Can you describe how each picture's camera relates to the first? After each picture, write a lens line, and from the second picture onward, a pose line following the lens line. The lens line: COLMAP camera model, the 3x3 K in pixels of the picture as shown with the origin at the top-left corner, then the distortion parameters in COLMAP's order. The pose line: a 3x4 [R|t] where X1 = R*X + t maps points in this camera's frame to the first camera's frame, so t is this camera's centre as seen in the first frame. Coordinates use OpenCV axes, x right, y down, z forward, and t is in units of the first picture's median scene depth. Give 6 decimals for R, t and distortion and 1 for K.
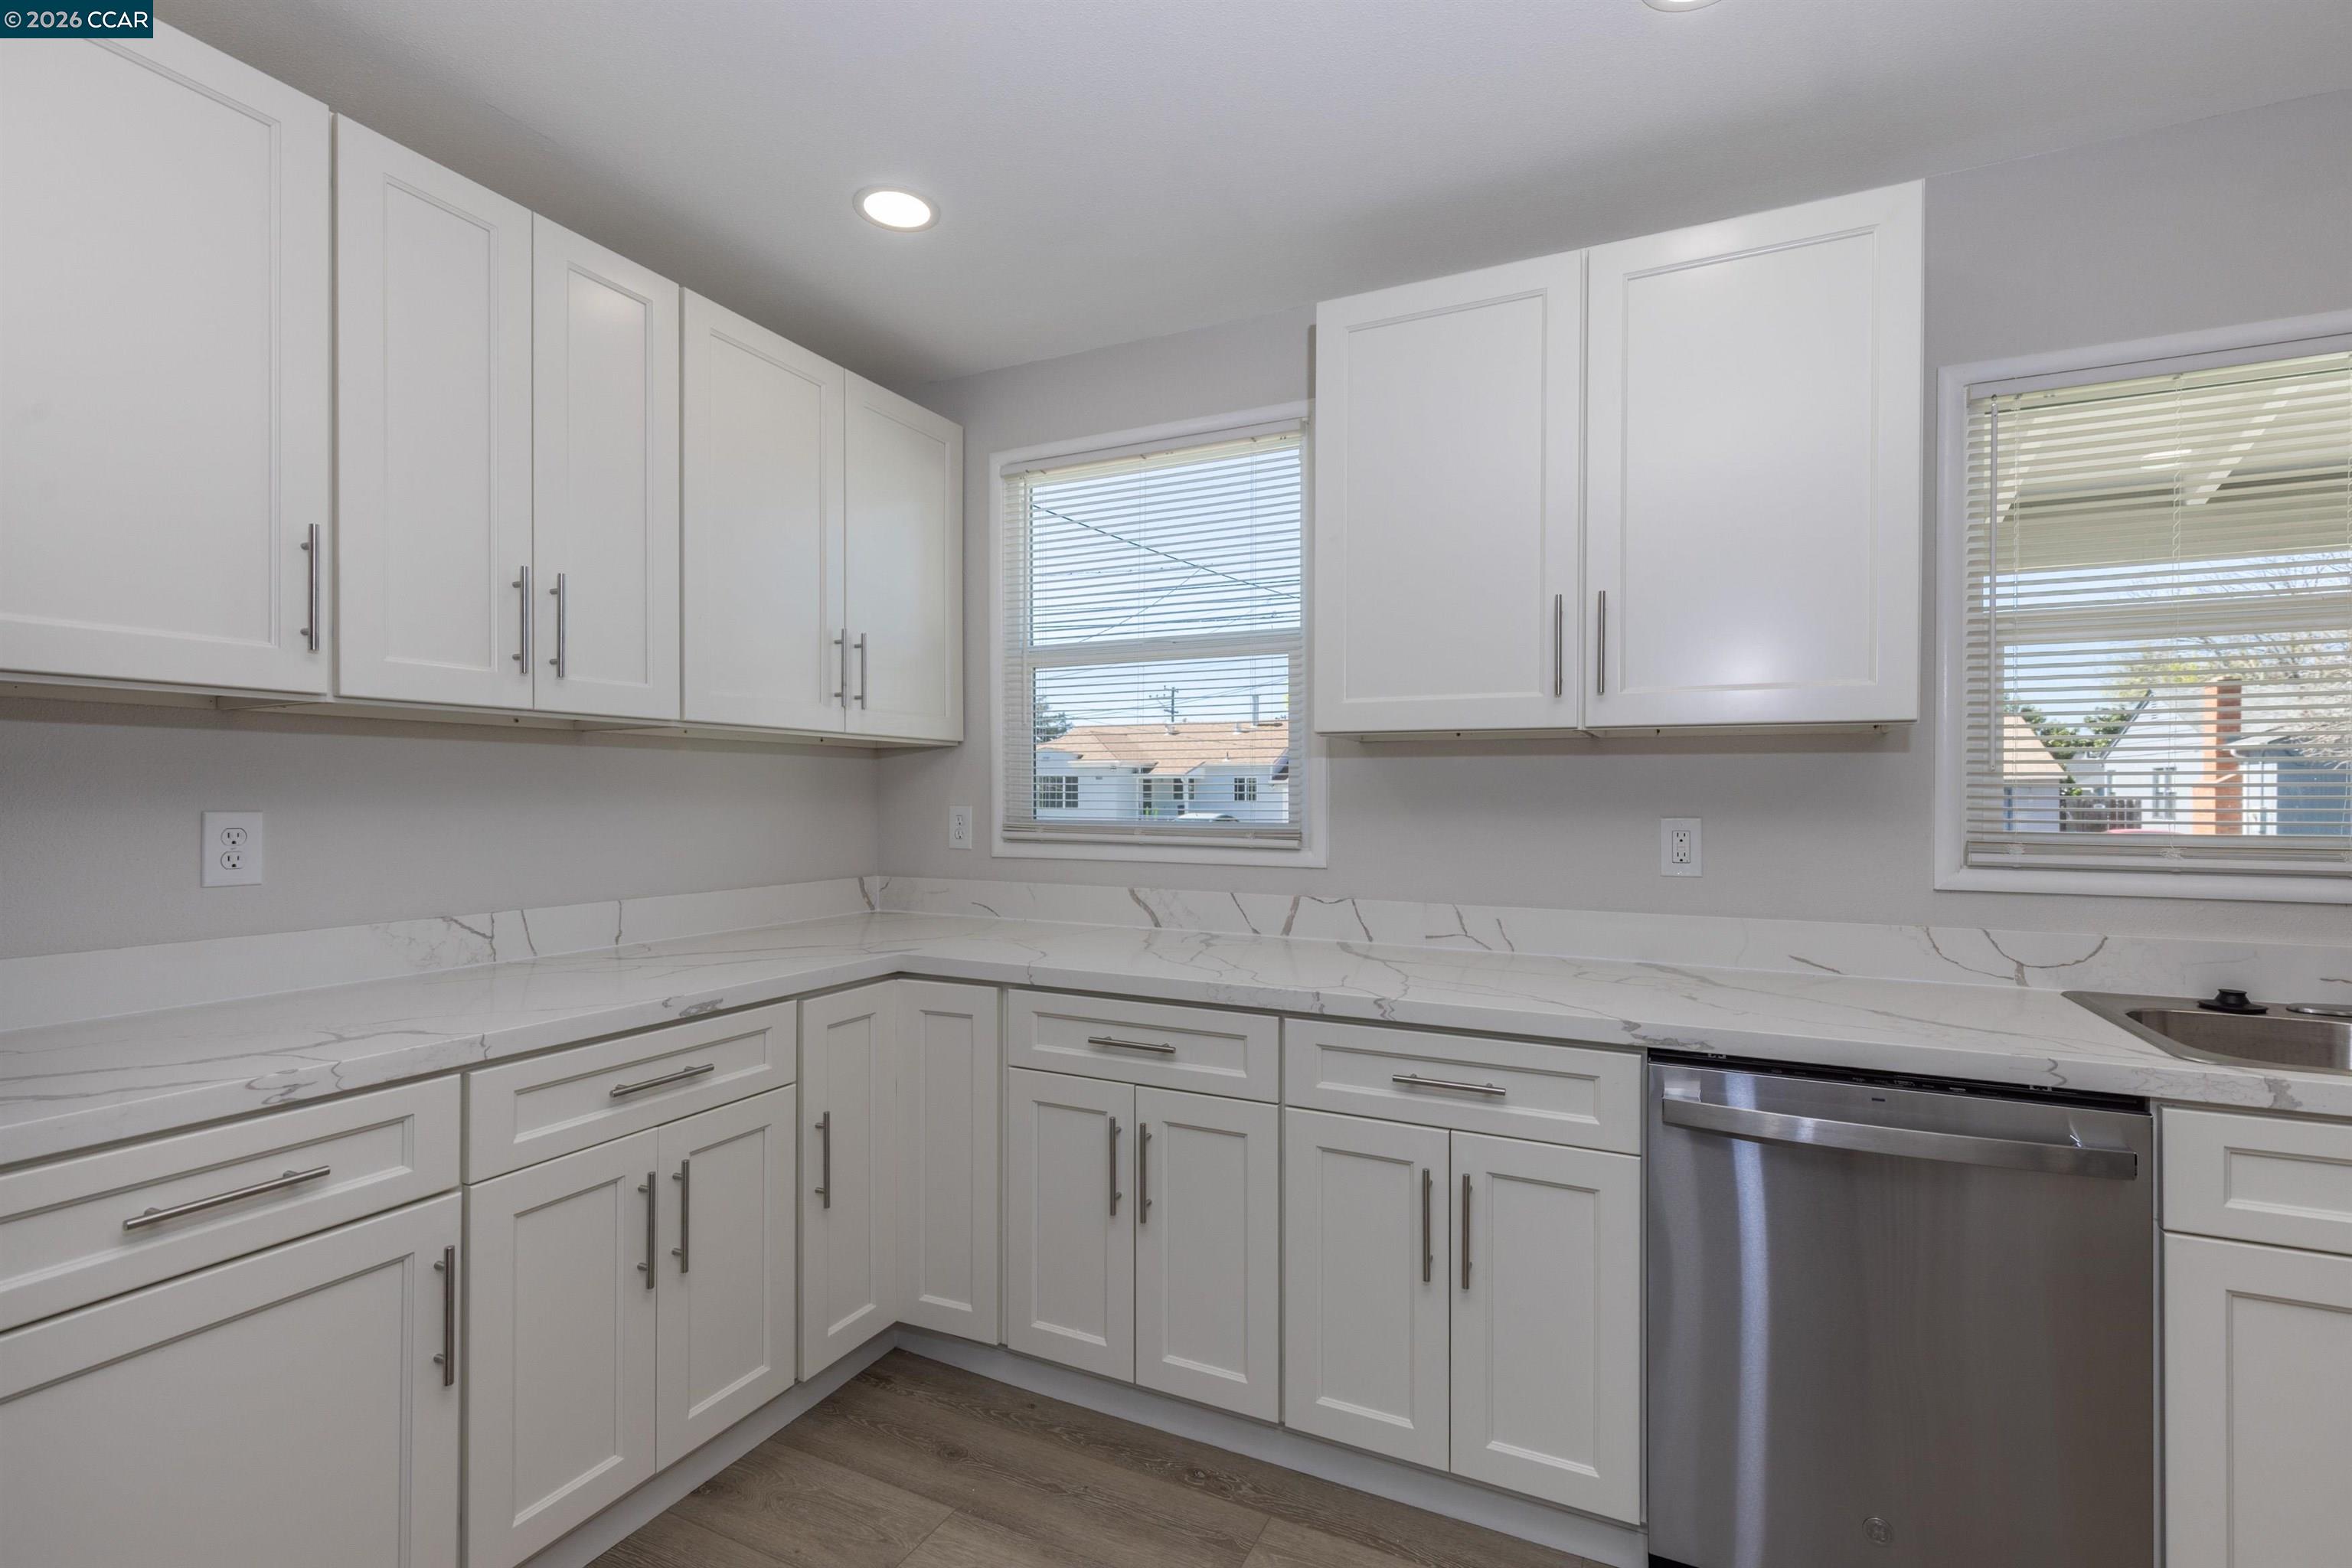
lens RADIAL K [[1053.3, 0, 1190.3], [0, 1053.3, 794.8], [0, 0, 1]] dist [0.008586, -0.002387]
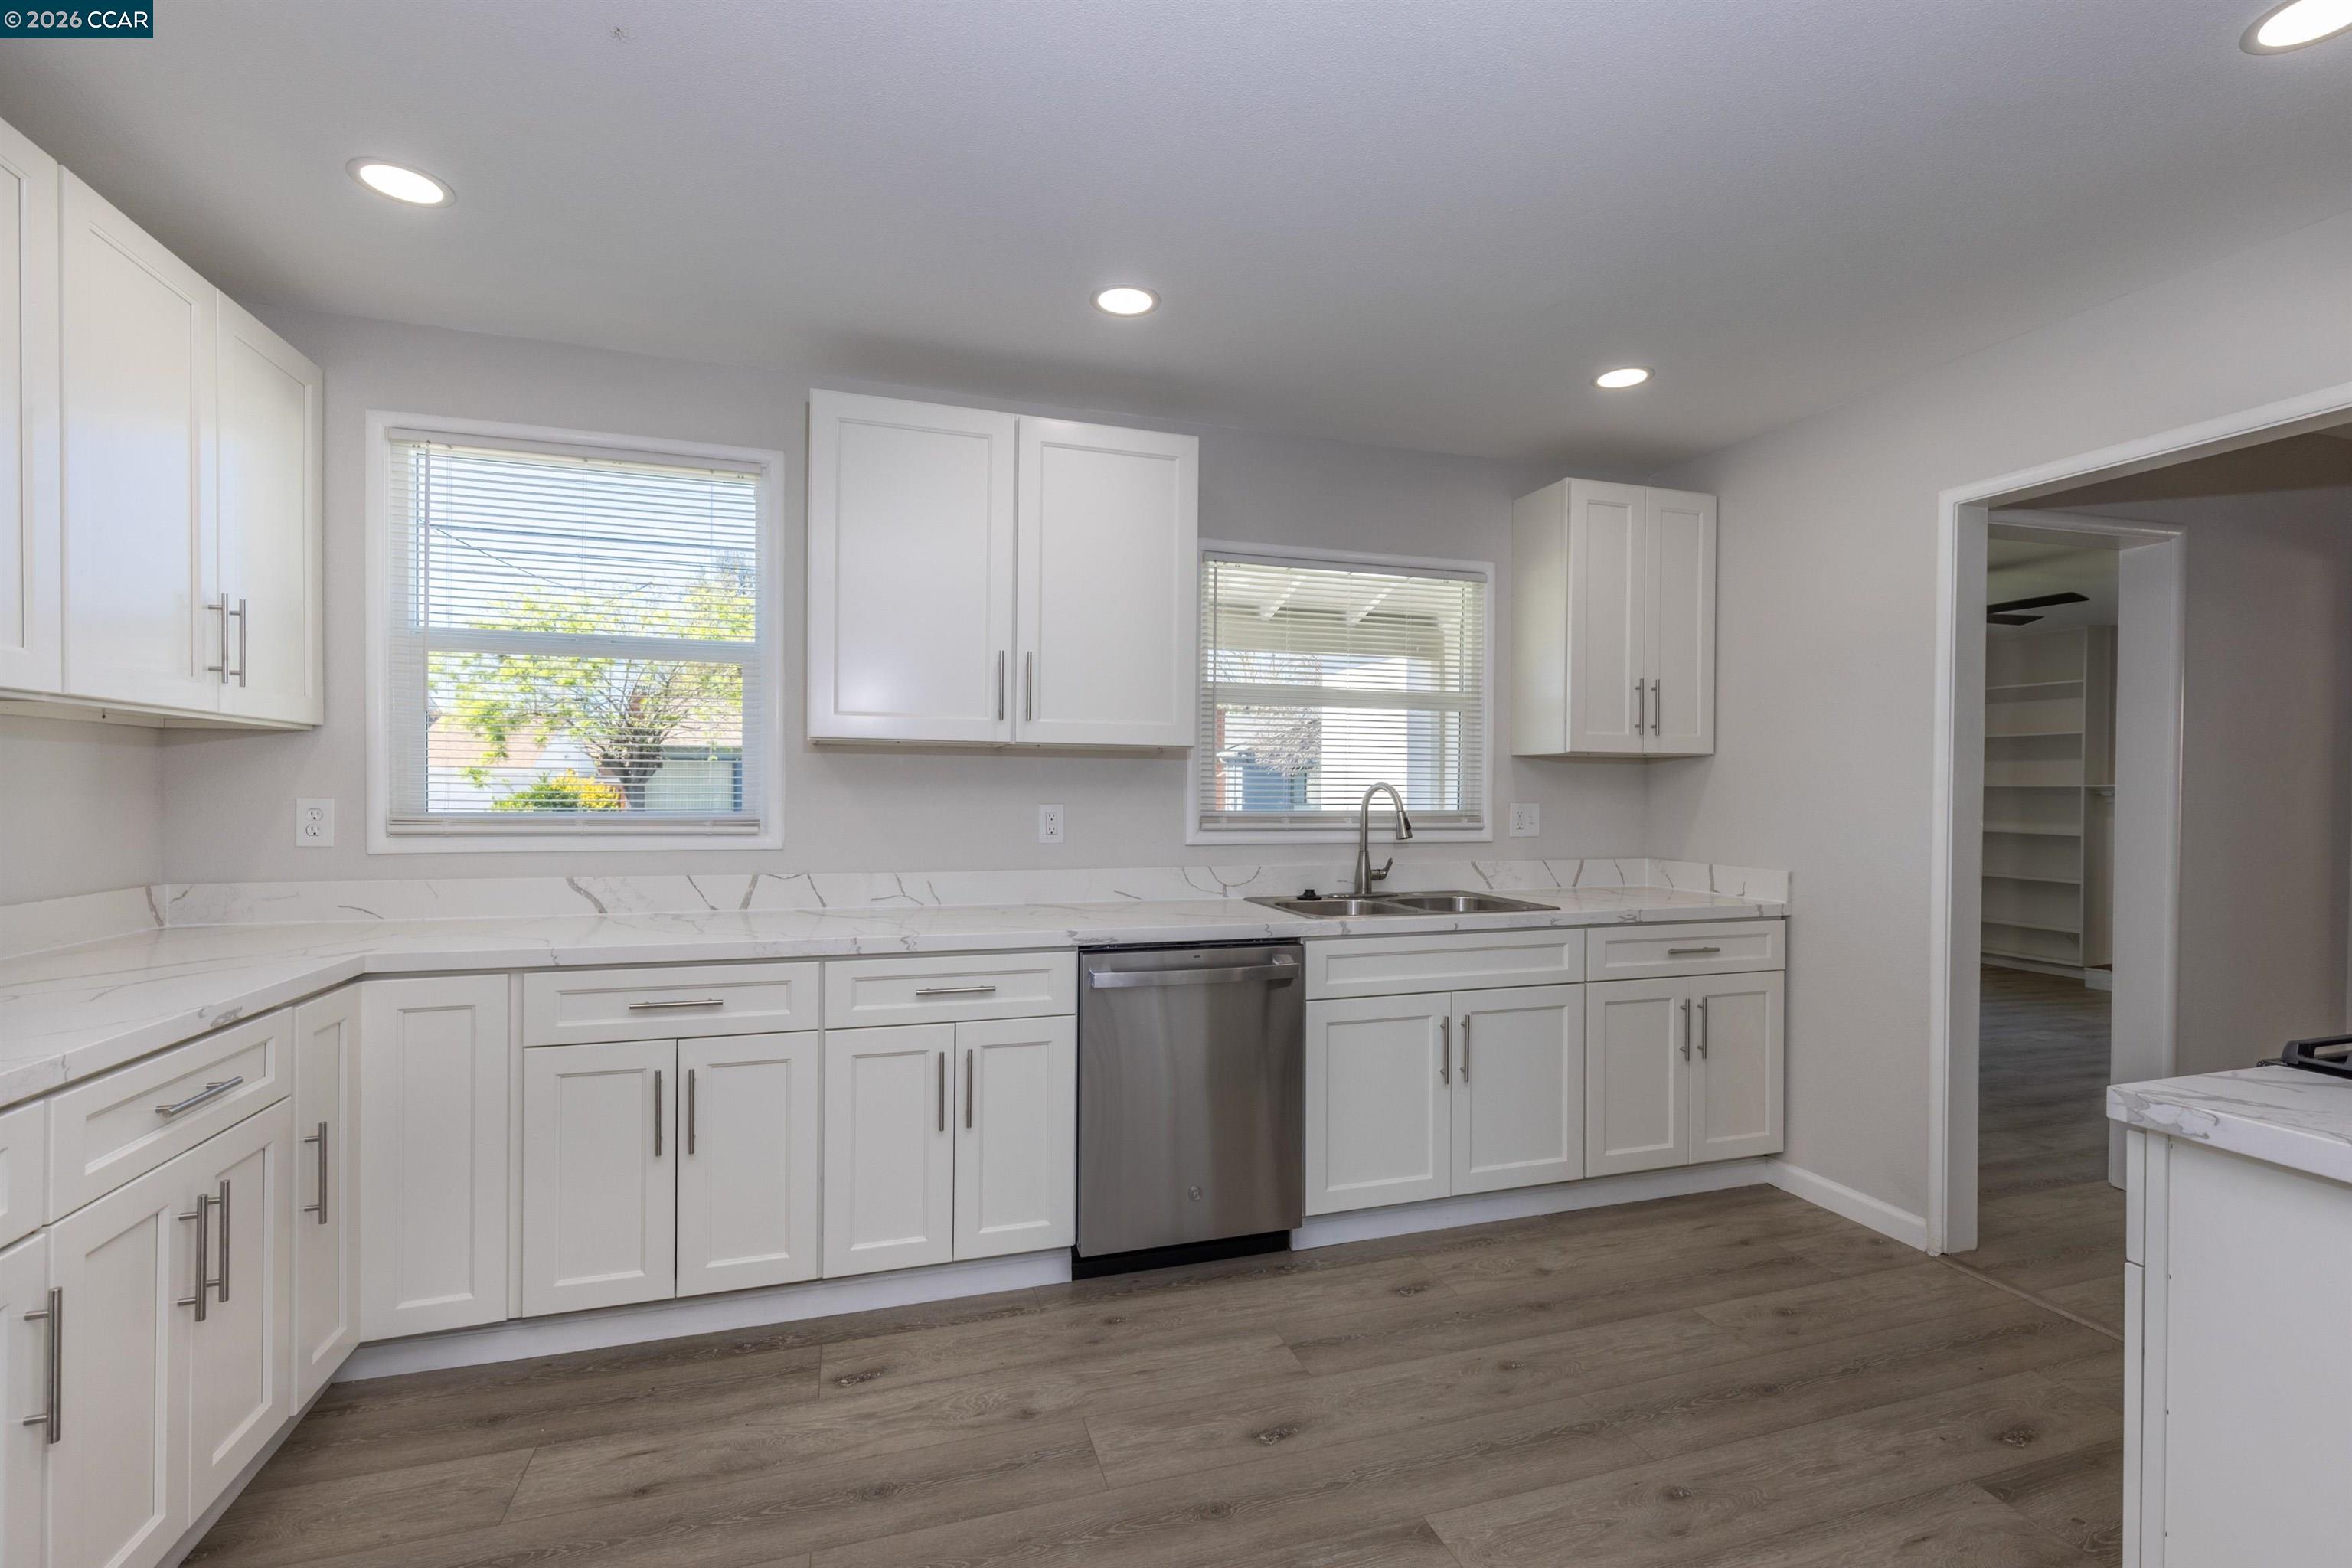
lens RADIAL K [[1053.3, 0, 1205.5], [0, 1053.3, 800.1], [0, 0, 1]] dist [0.008586, -0.002387]
pose [[0.717517, -0.003991, 0.696530, -0.455718], [-0.004498, 0.999936, 0.010363, -0.000456], [-0.696527, -0.010569, 0.717453, -0.233764]]
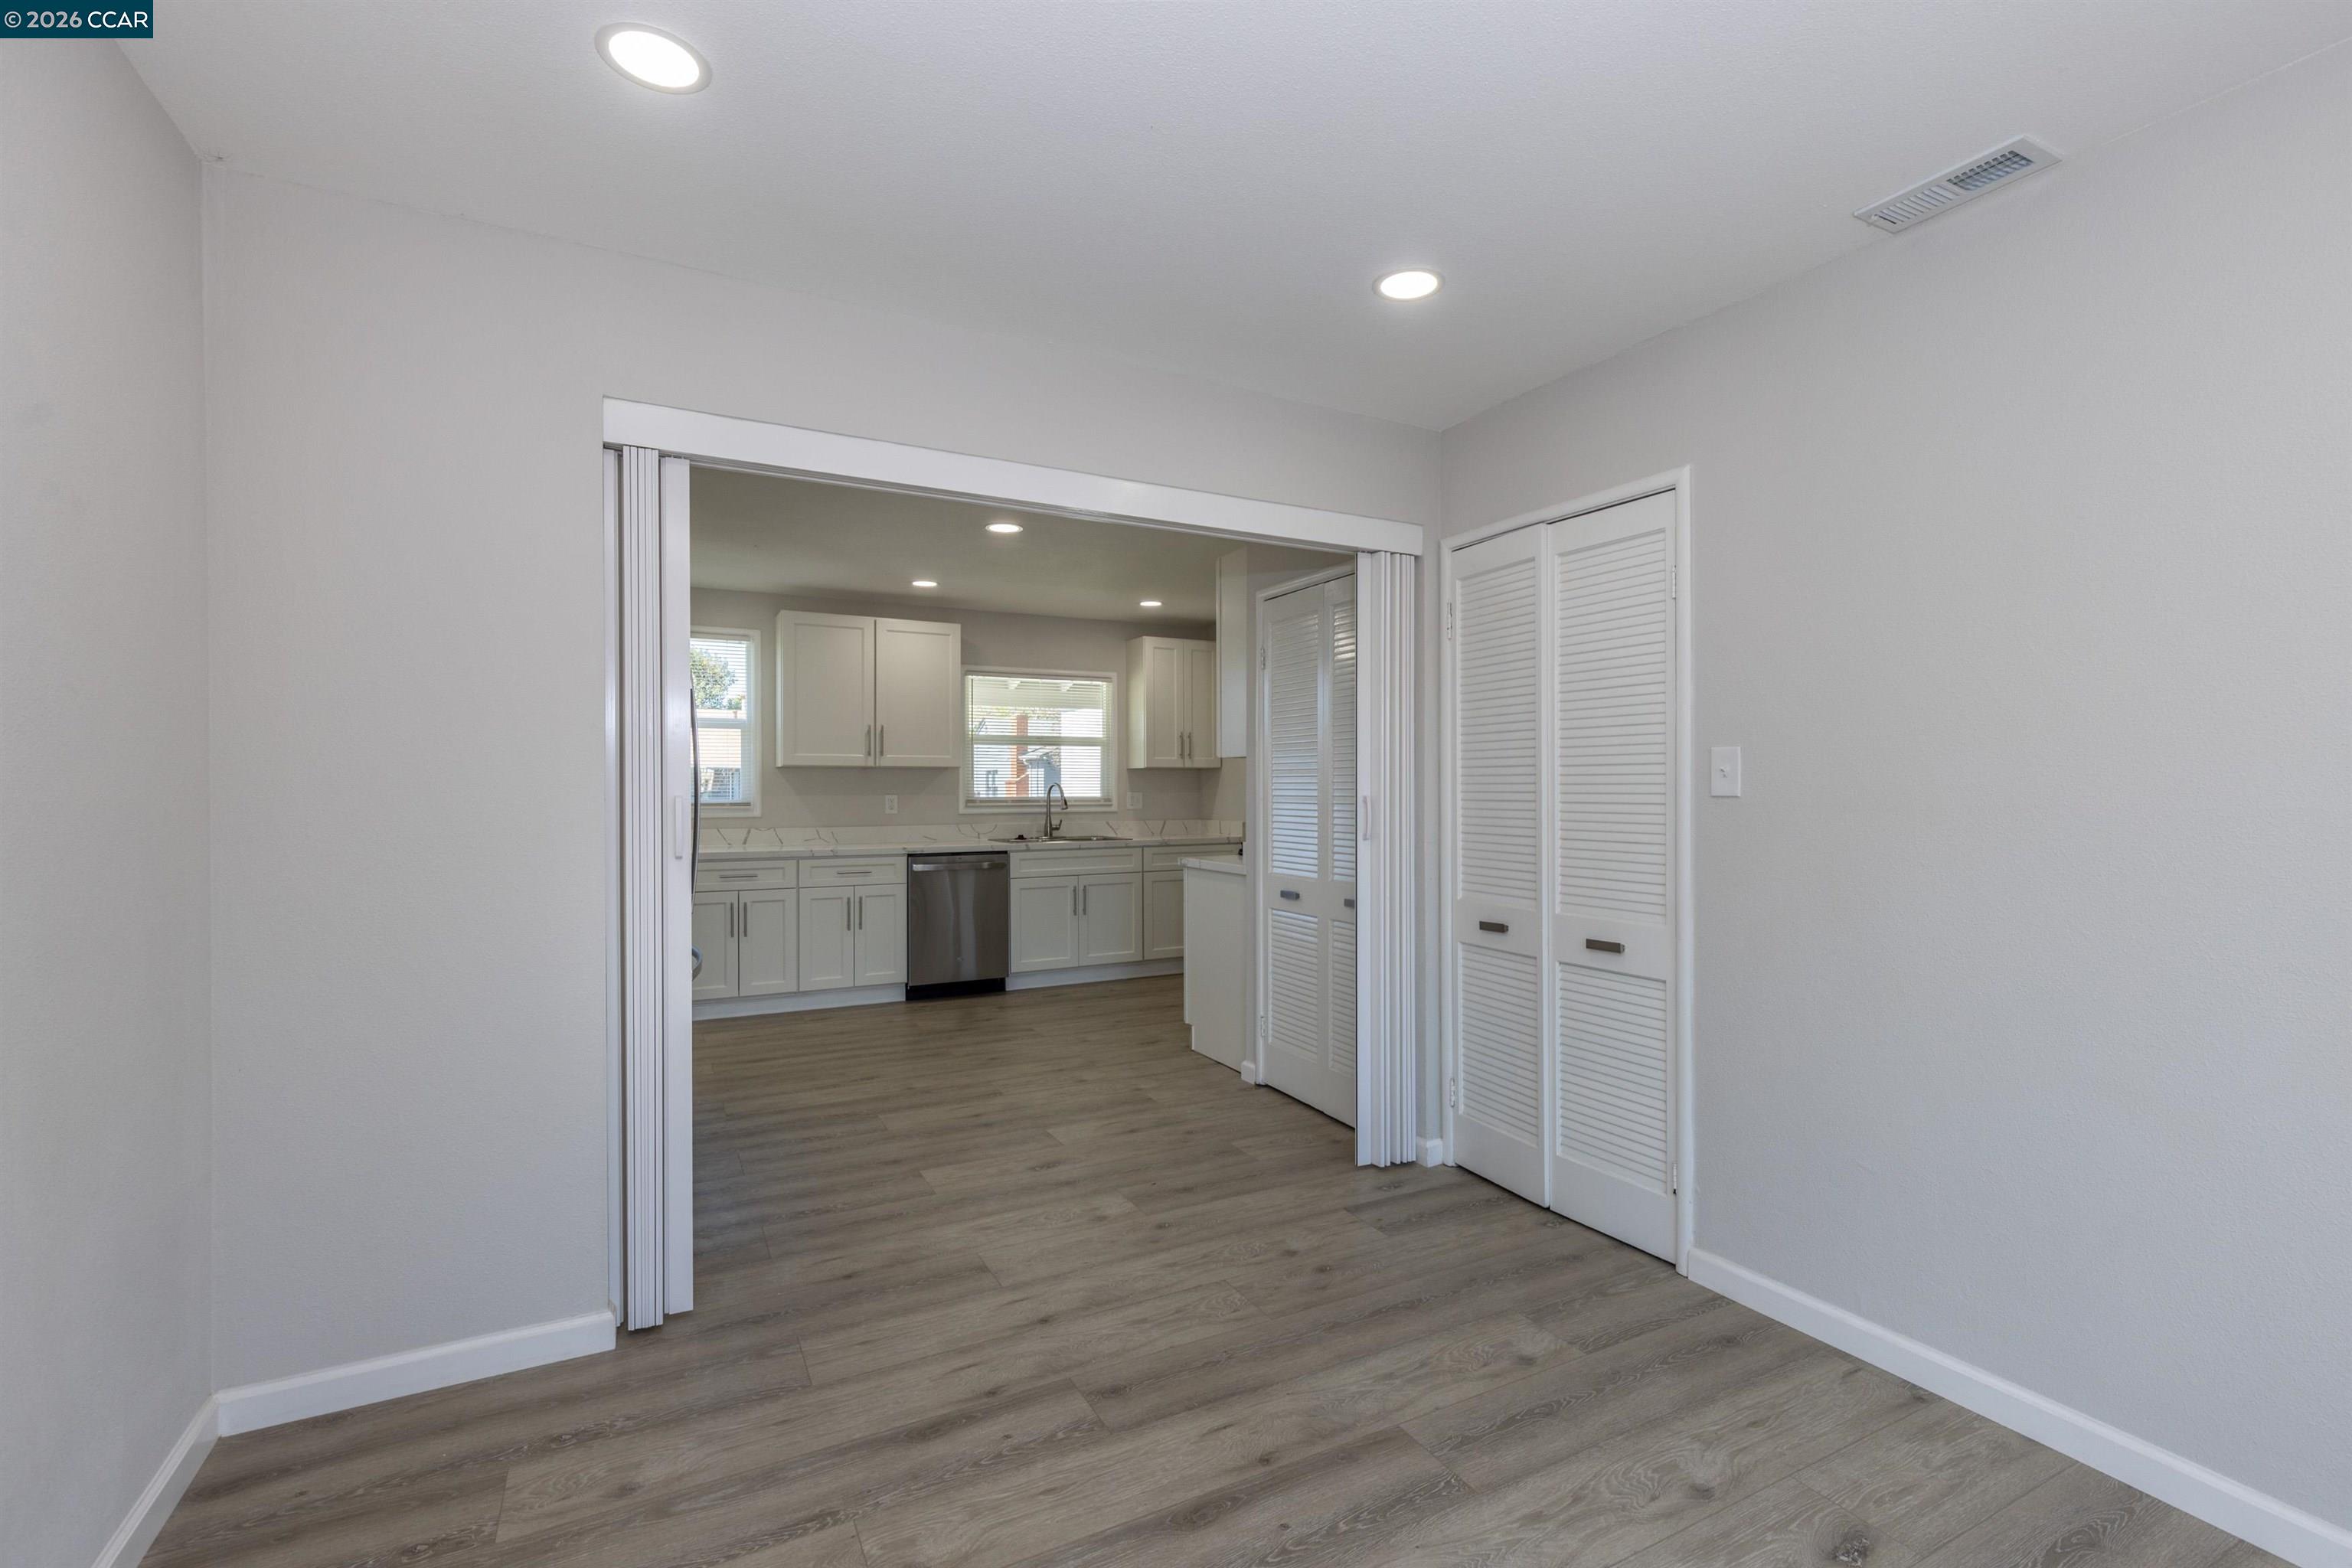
lens RADIAL K [[1053.3, 0, 1201.8], [0, 1053.3, 798.3], [0, 0, 1]] dist [0.008586, -0.002387]
pose [[0.586735, -0.010111, 0.809716, -1.654191], [0.005873, 0.999949, 0.008230, 0.013822], [-0.809758, -0.000073, 0.586764, -1.701413]]
